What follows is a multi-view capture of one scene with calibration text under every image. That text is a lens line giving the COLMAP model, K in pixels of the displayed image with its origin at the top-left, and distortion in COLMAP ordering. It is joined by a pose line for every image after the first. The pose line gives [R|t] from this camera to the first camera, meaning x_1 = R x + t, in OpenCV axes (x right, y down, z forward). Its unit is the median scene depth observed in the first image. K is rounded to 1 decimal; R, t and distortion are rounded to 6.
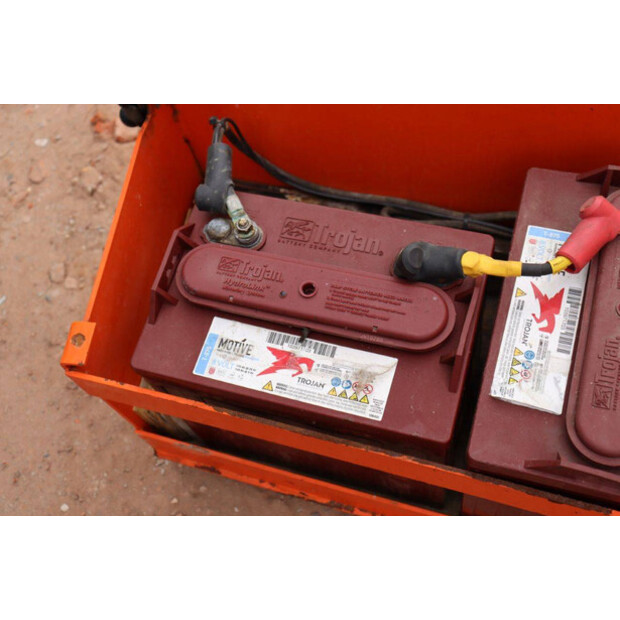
lens RADIAL K [[742.4, 0, 310.0], [0, 742.4, 310.0], [0, 0, 1]] dist [-0.032556, -0.028417]
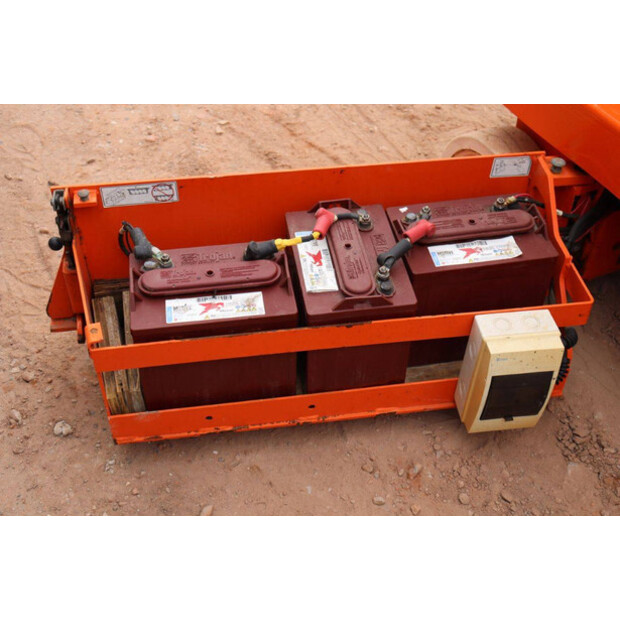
lens RADIAL K [[844.2, 0, 310.0], [0, 844.2, 310.0], [0, 0, 1]] dist [0.011038, 0.061686]
pose [[0.890211, -0.200547, 0.409029, -0.742386], [0.325026, 0.908735, -0.261835, 0.777638], [-0.319189, 0.366034, 0.874150, -1.113407]]
